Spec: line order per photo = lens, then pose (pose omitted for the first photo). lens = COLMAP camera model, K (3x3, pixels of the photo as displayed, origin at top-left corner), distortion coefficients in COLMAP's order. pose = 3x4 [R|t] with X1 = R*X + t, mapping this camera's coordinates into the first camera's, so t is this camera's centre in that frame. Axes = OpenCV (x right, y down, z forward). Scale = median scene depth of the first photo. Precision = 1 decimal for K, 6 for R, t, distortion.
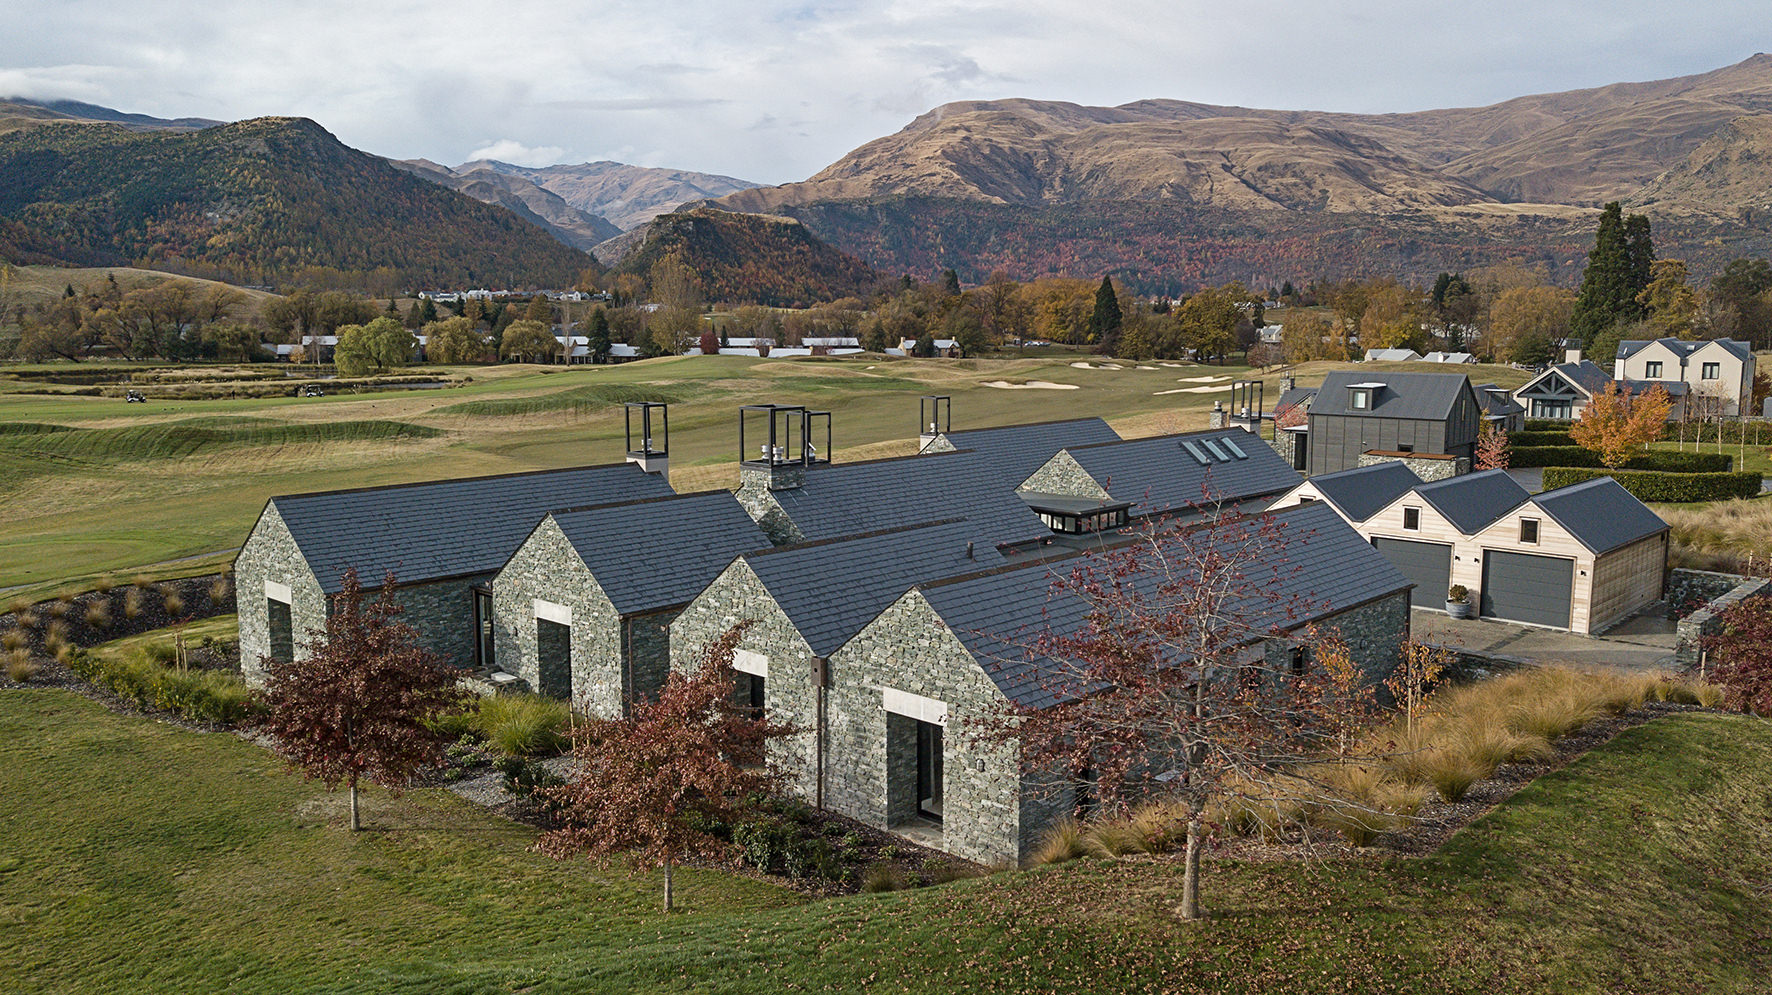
lens RADIAL K [[1418.0, 0, 886.0], [0, 1418.0, 497.5], [0, 0, 1]] dist [0.030163, 0.002512]
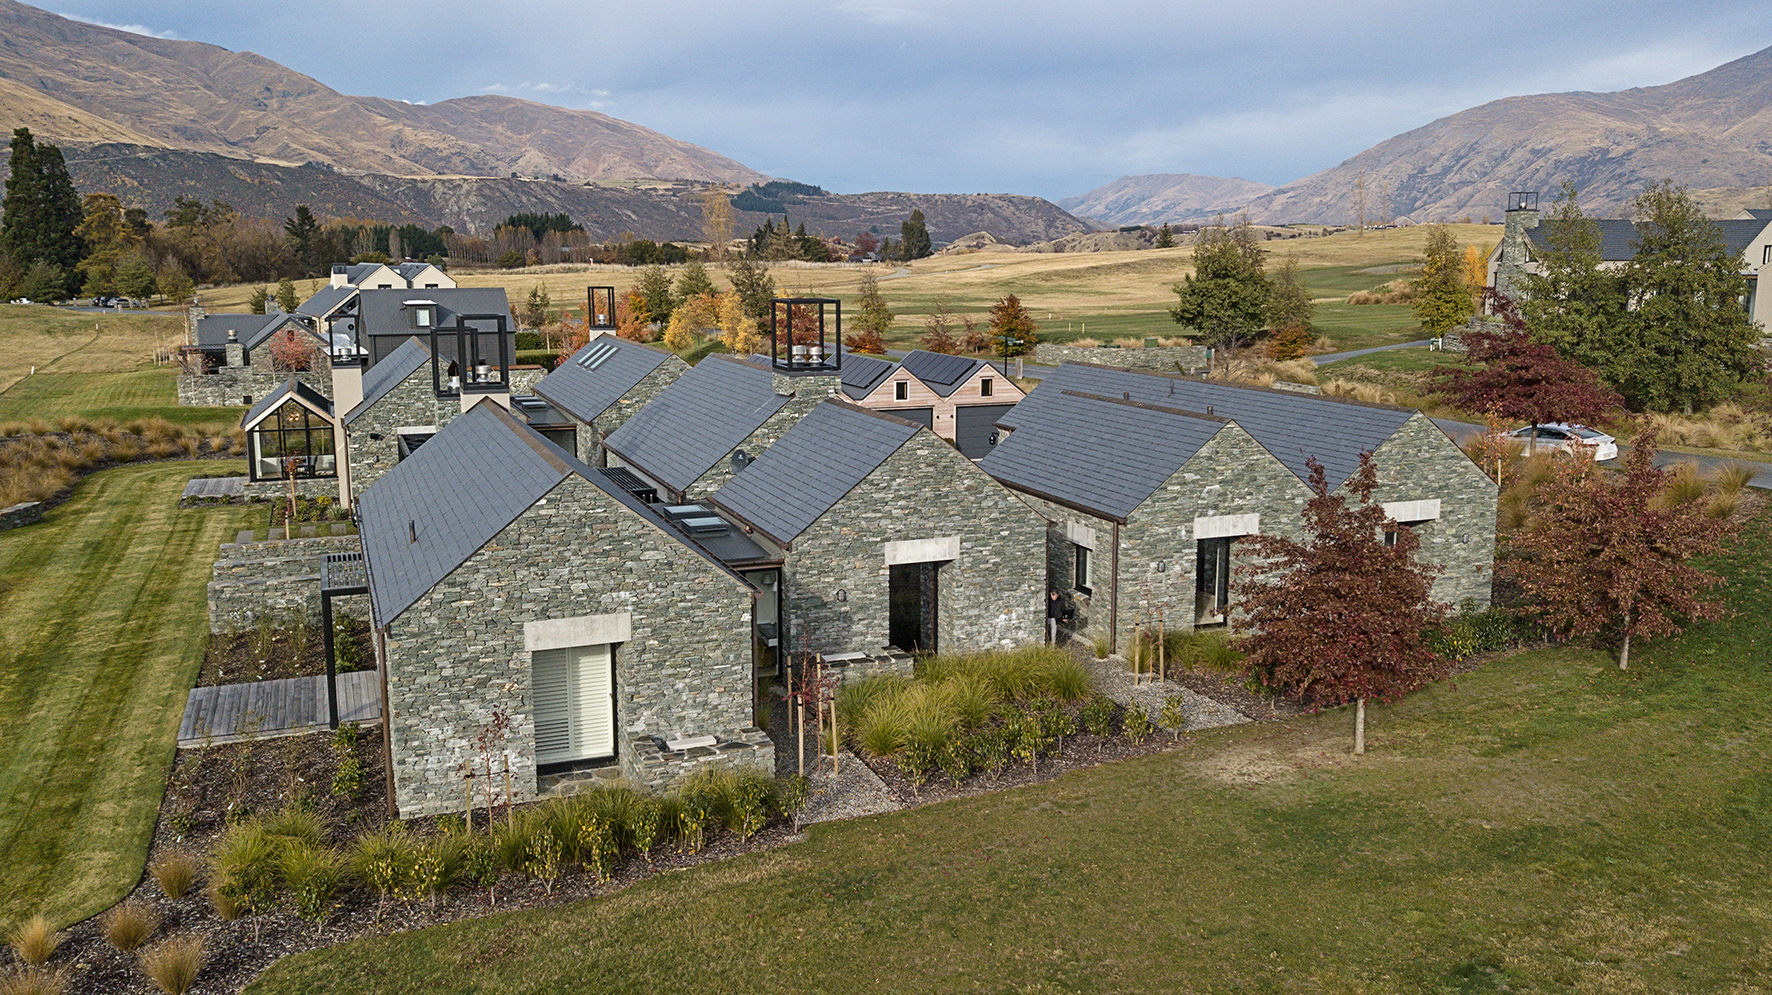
lens RADIAL K [[1418.0, 0, 886.0], [0, 1418.0, 497.5], [0, 0, 1]] dist [0.030163, 0.002512]
pose [[0.407925, -0.150926, 0.900454, -0.763565], [0.117386, 0.986727, 0.112208, -0.033022], [-0.905438, 0.059928, 0.420227, 0.540233]]
